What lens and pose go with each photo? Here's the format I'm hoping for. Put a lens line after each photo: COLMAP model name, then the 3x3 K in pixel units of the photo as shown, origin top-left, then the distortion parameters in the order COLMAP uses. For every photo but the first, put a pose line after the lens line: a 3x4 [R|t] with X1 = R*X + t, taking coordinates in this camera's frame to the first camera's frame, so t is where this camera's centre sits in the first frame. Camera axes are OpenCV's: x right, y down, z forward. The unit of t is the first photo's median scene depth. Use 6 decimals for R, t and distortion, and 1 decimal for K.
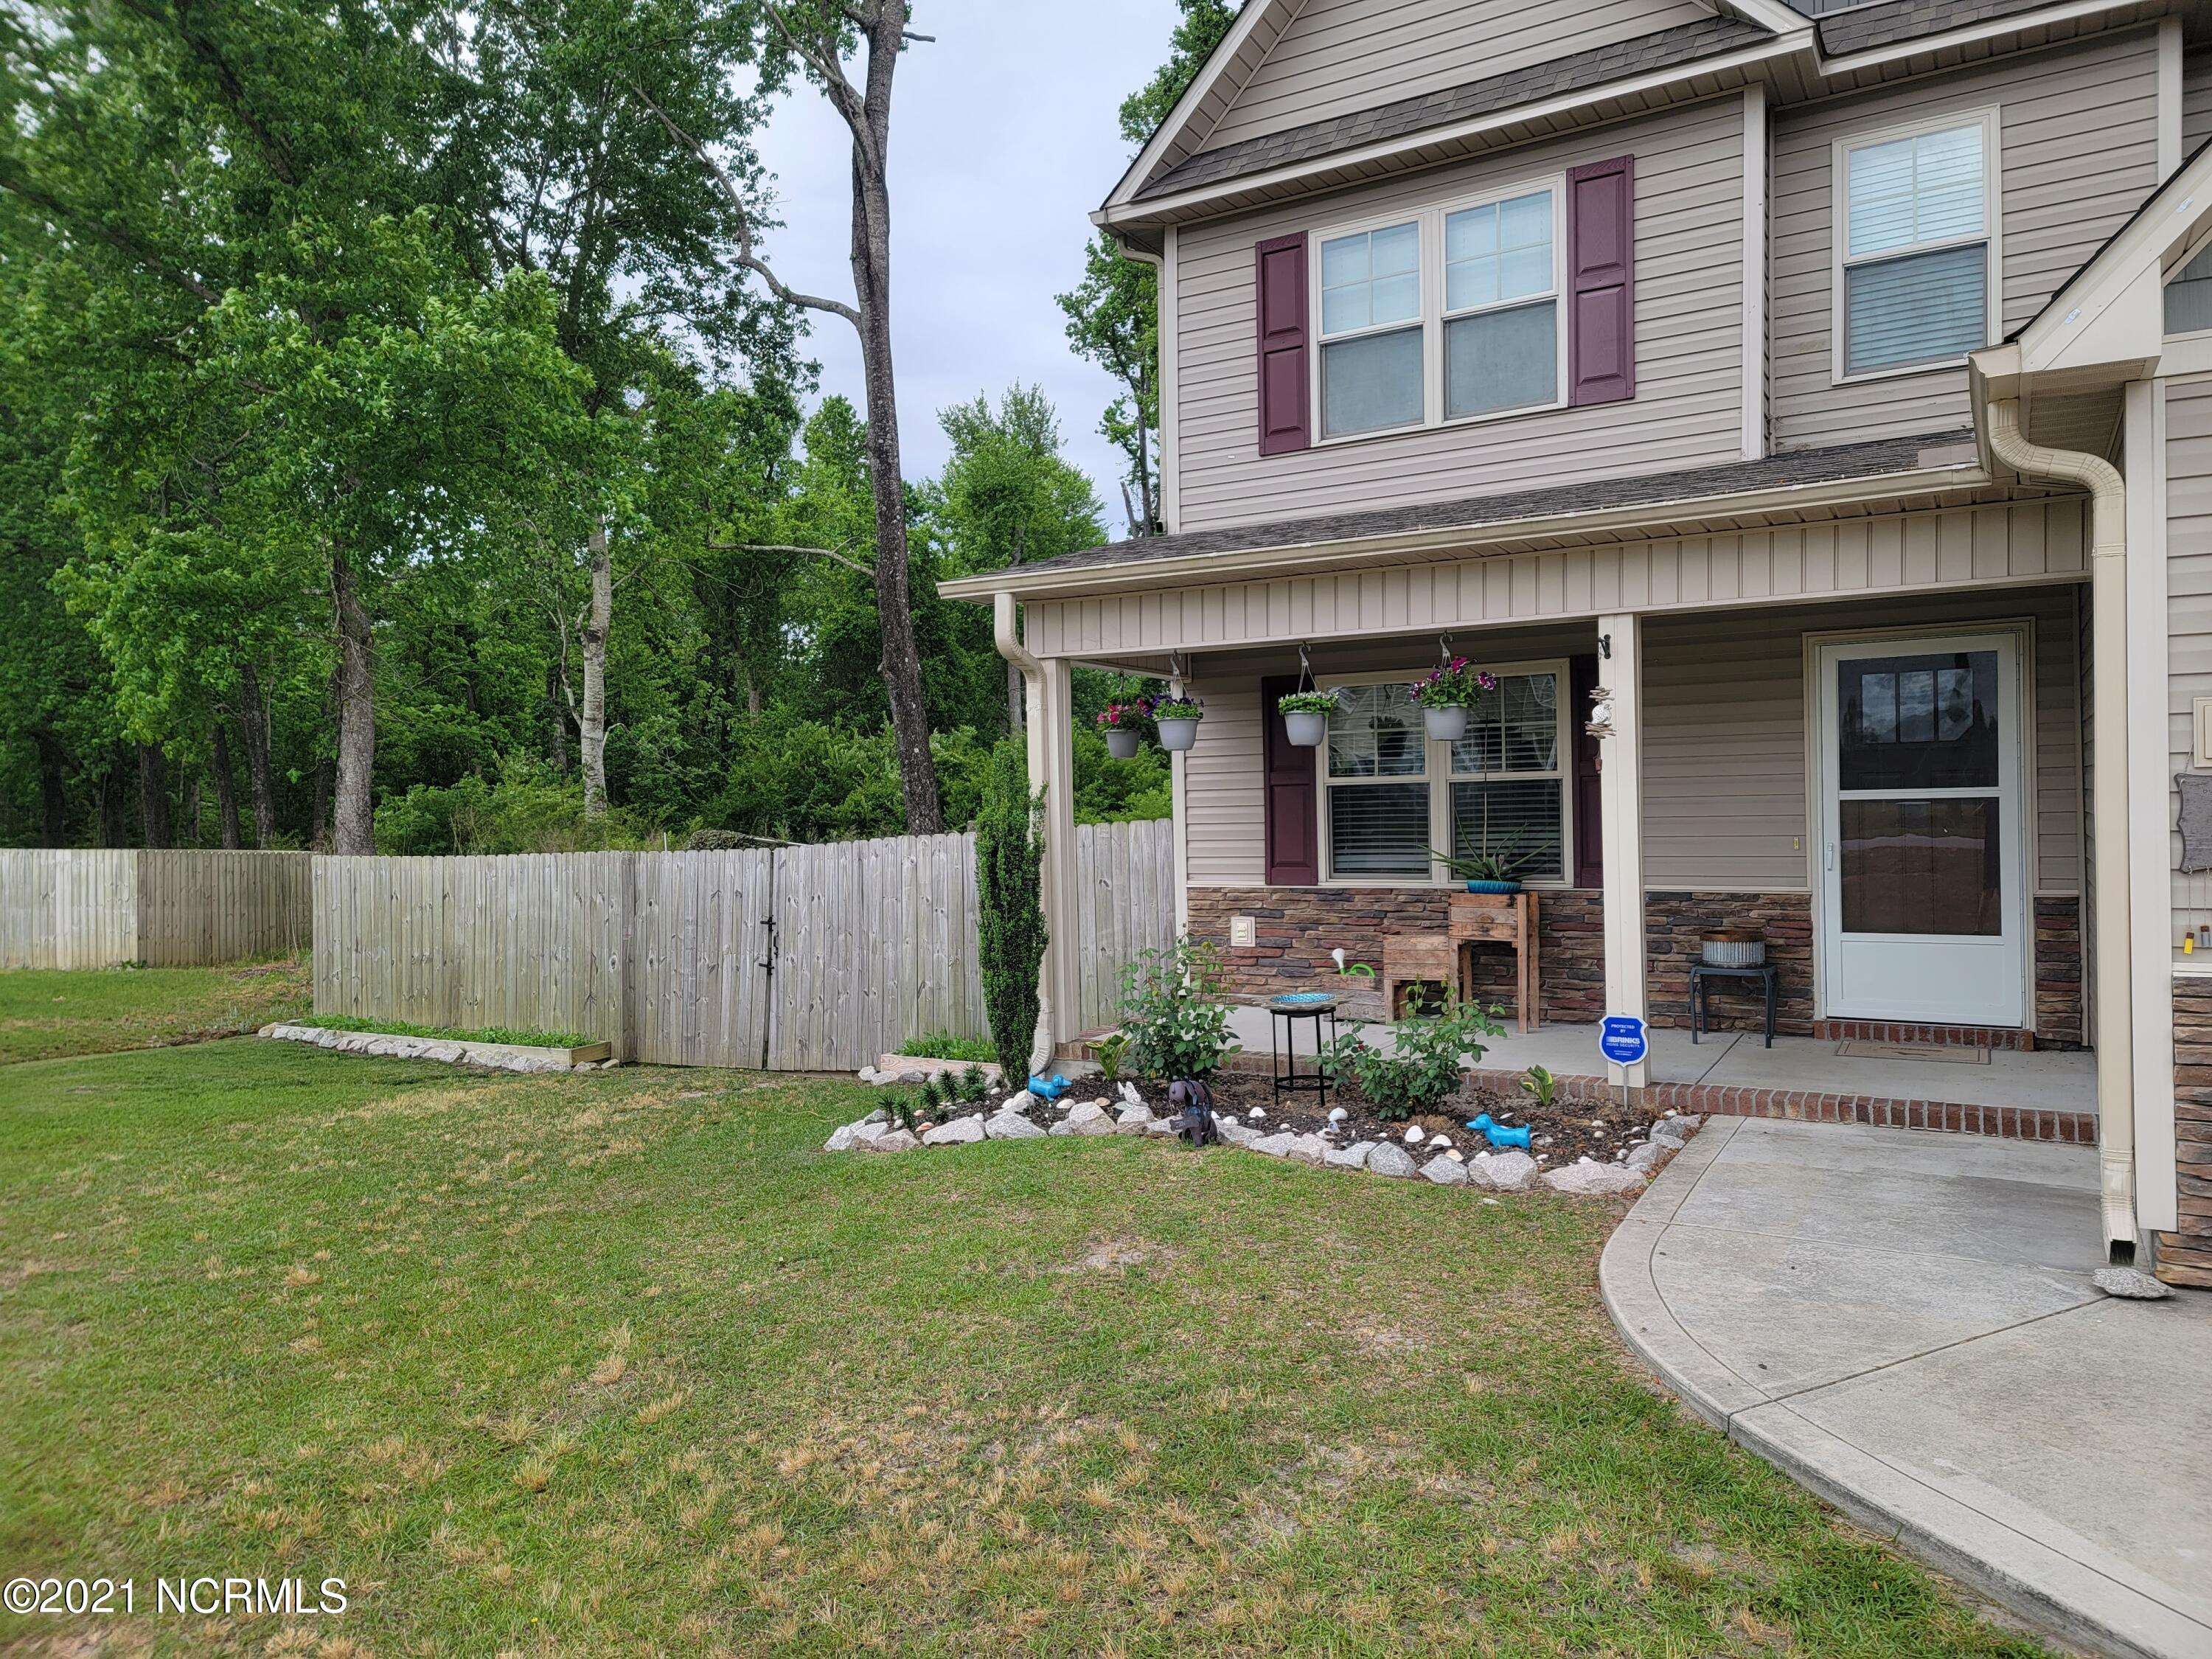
lens RADIAL K [[1516.1, 0, 1130.8], [0, 1516.1, 821.6], [0, 0, 1]] dist [0.125948, -0.114959]
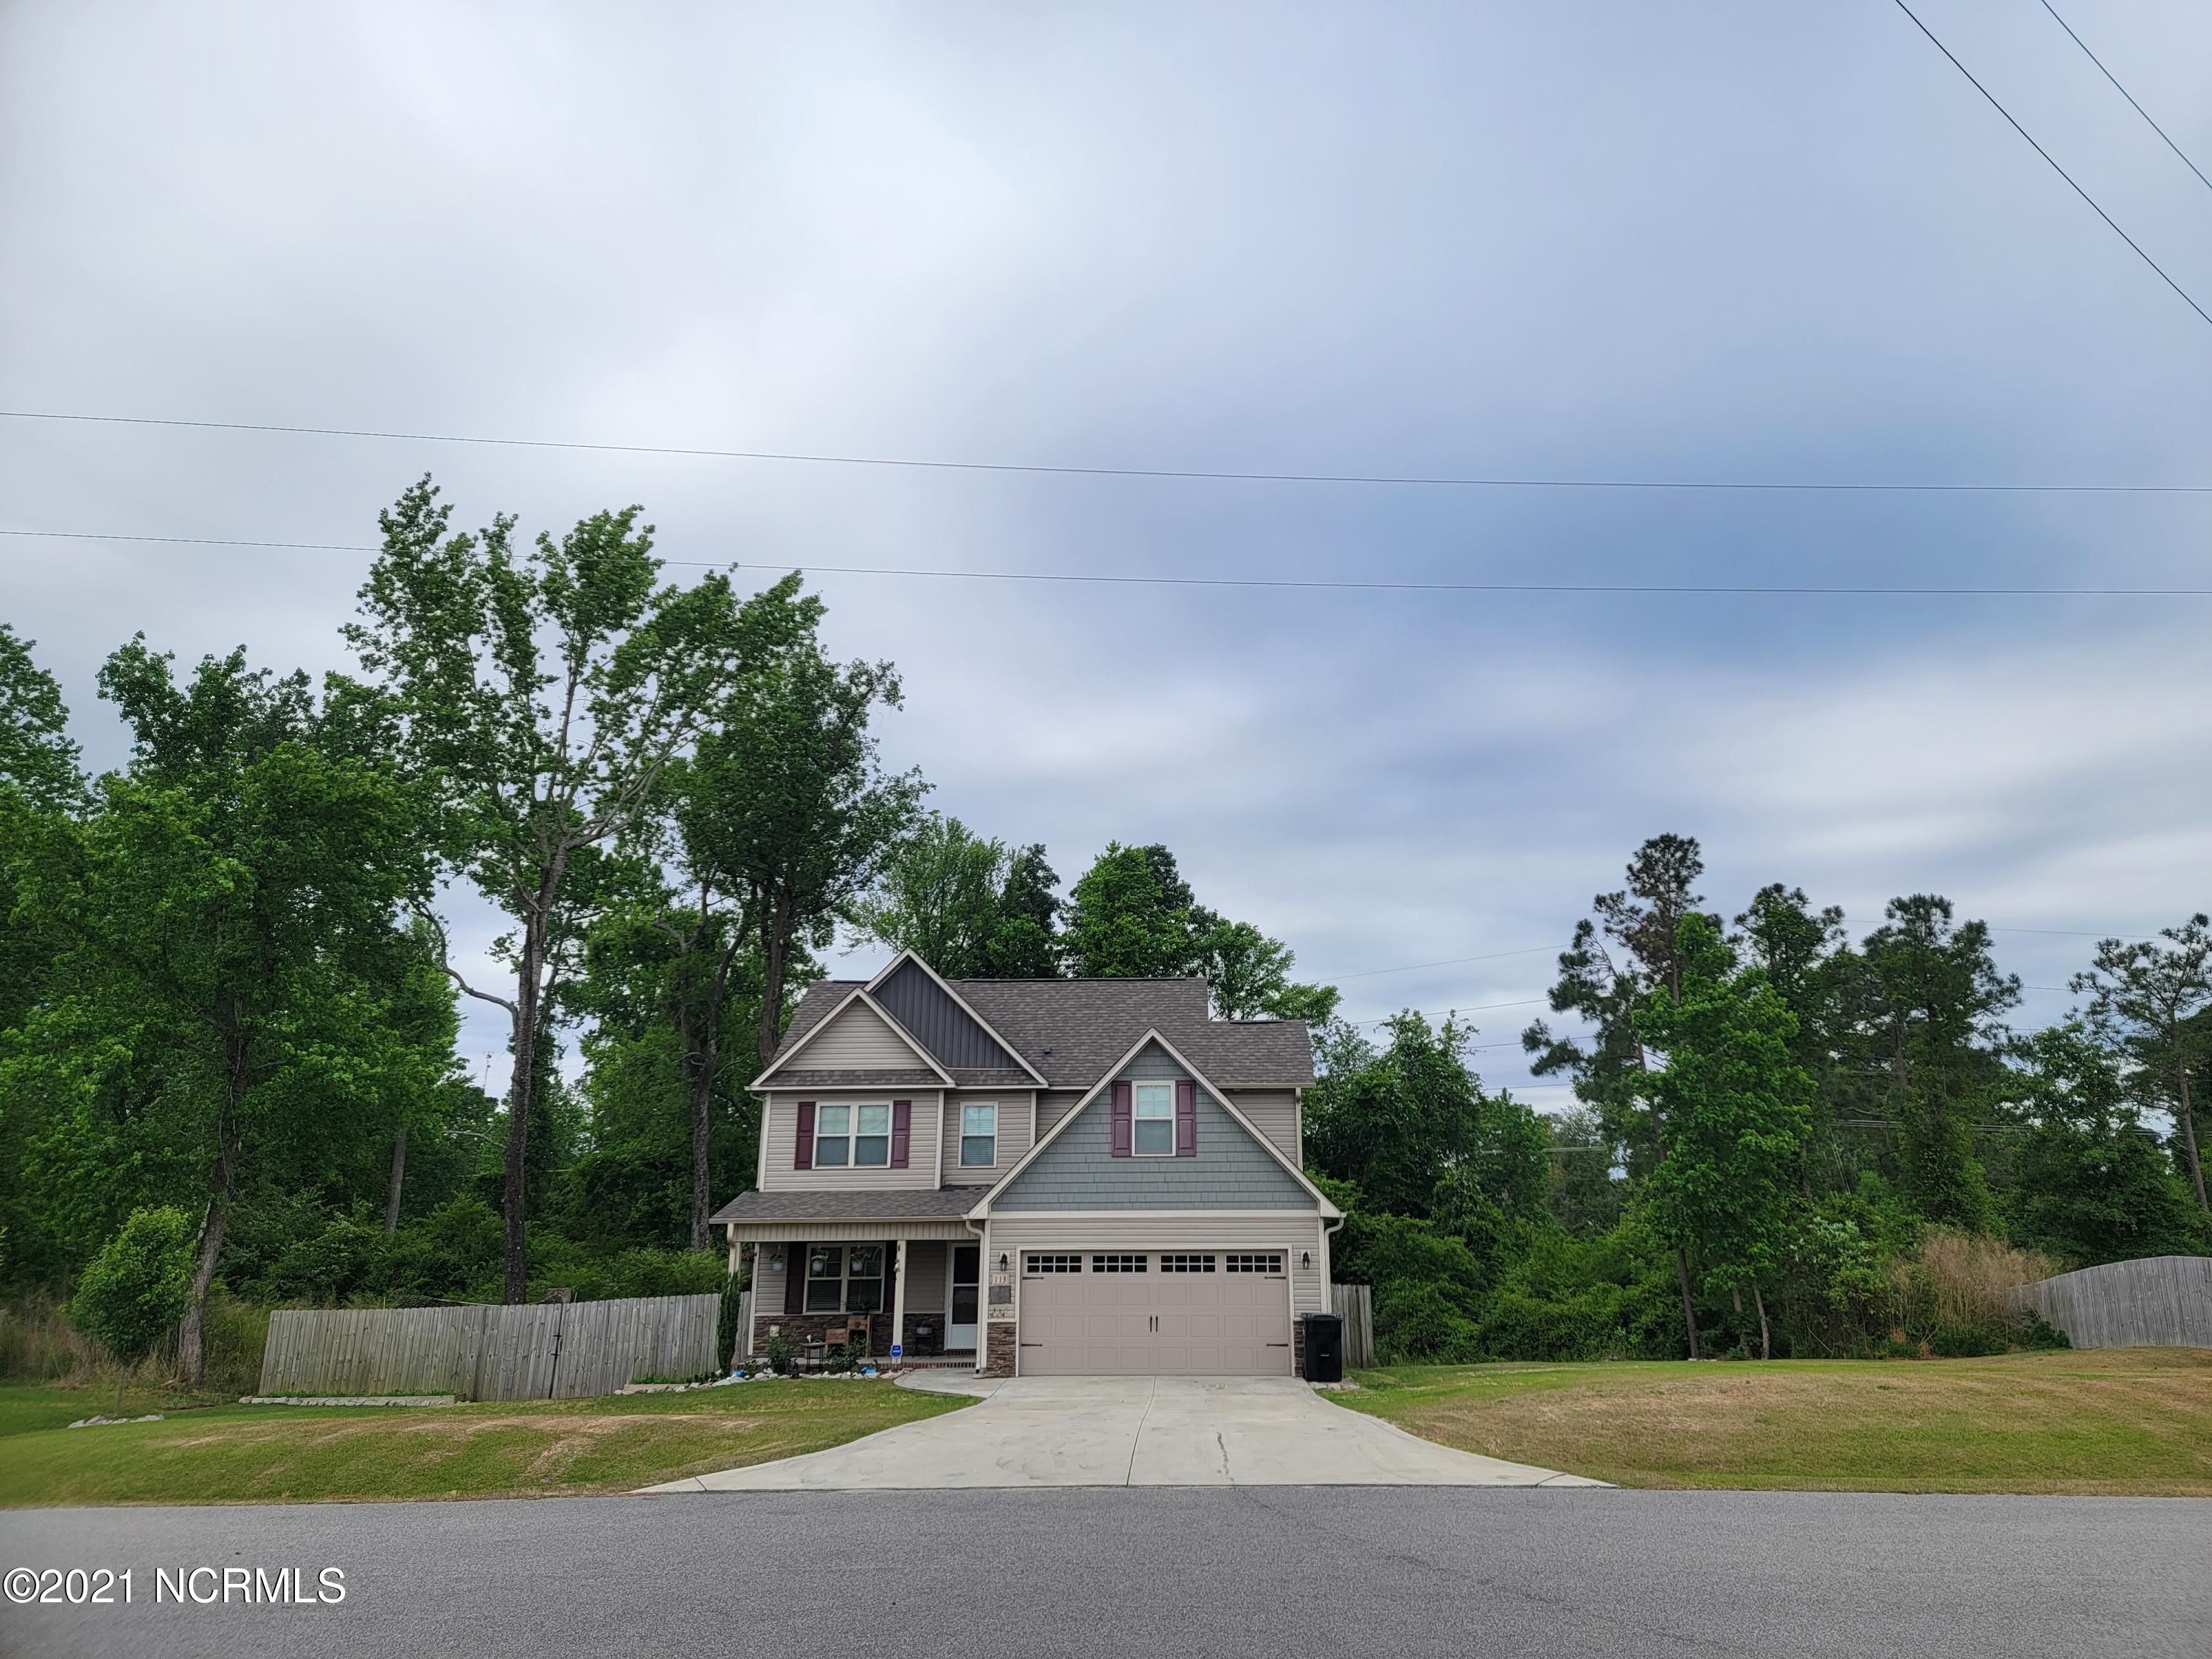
lens RADIAL K [[1496.9, 0, 1137.0], [0, 1496.9, 827.0], [0, 0, 1]] dist [0.114677, -0.106824]
pose [[0.885530, 0.141469, 0.442520, -0.783978], [-0.010353, 0.958283, -0.285635, -0.031647], [-0.464468, 0.248357, 0.850052, -2.194364]]
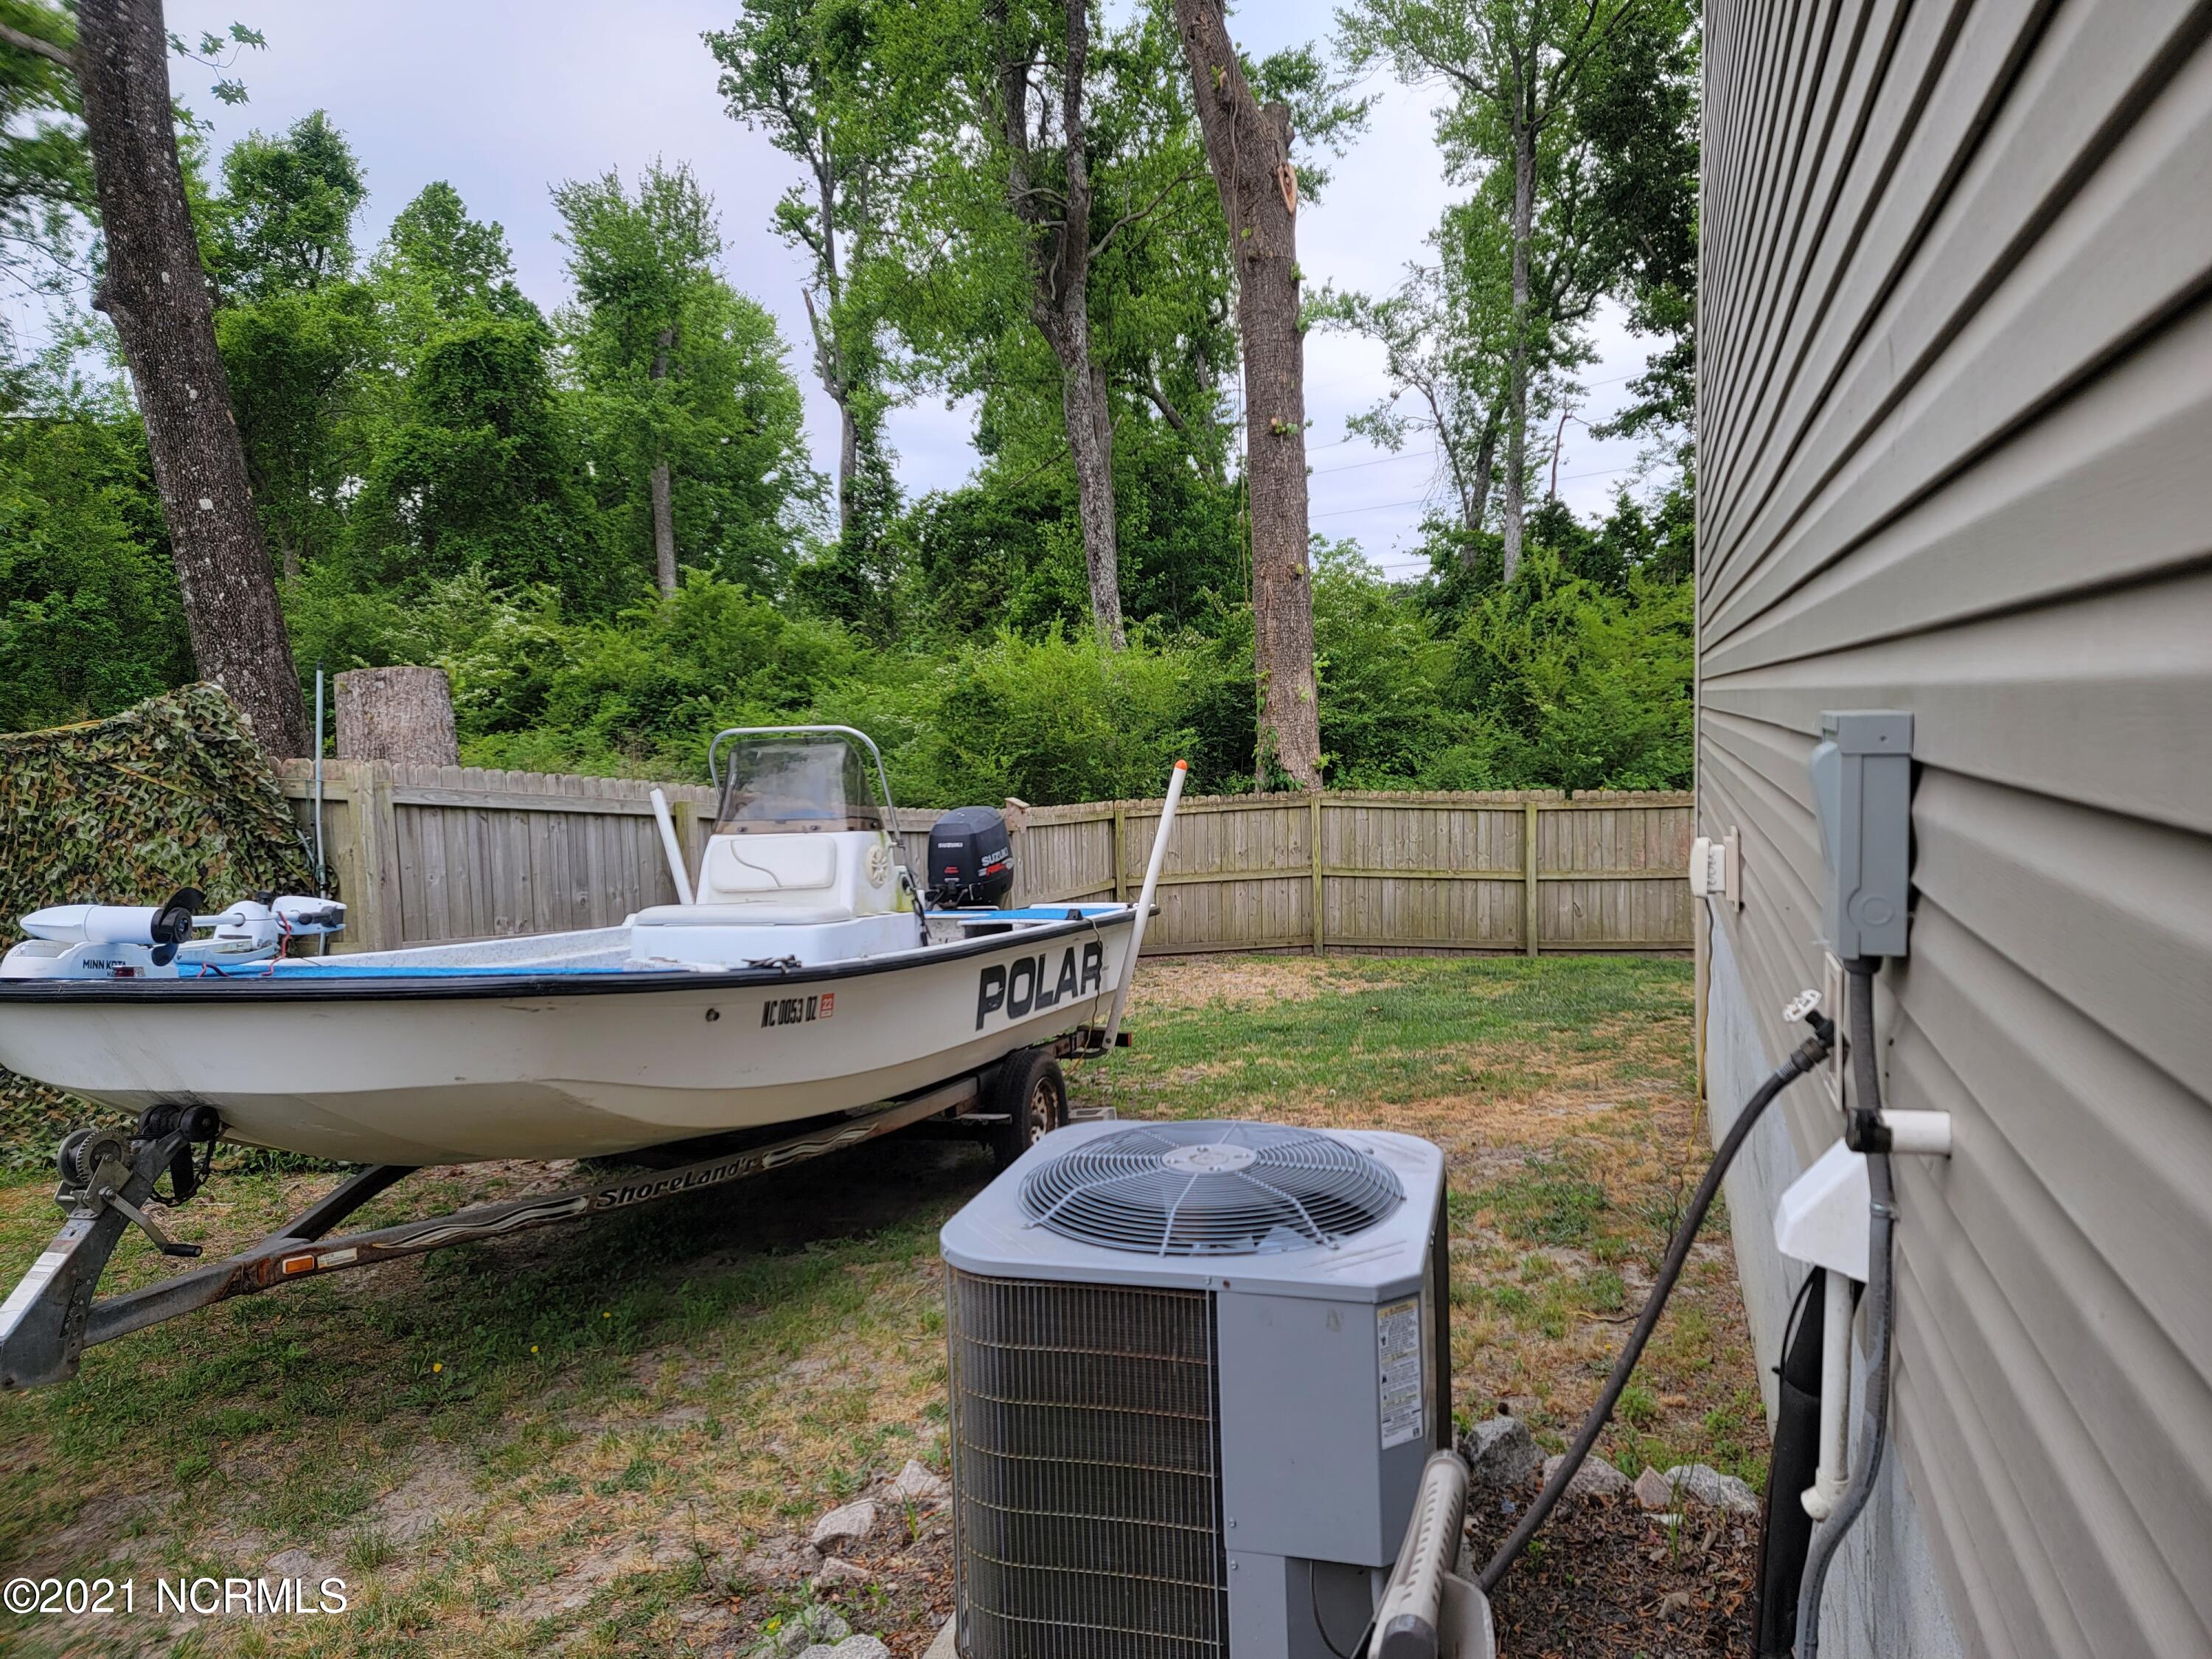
lens RADIAL K [[1508.6, 0, 1147.6], [0, 1508.6, 826.0], [0, 0, 1]] dist [0.117040, -0.107422]
pose [[0.981133, -0.025641, 0.191624, 0.057520], [0.014119, 0.998022, 0.061255, 0.033402], [-0.192816, -0.057394, 0.979555, 1.154709]]
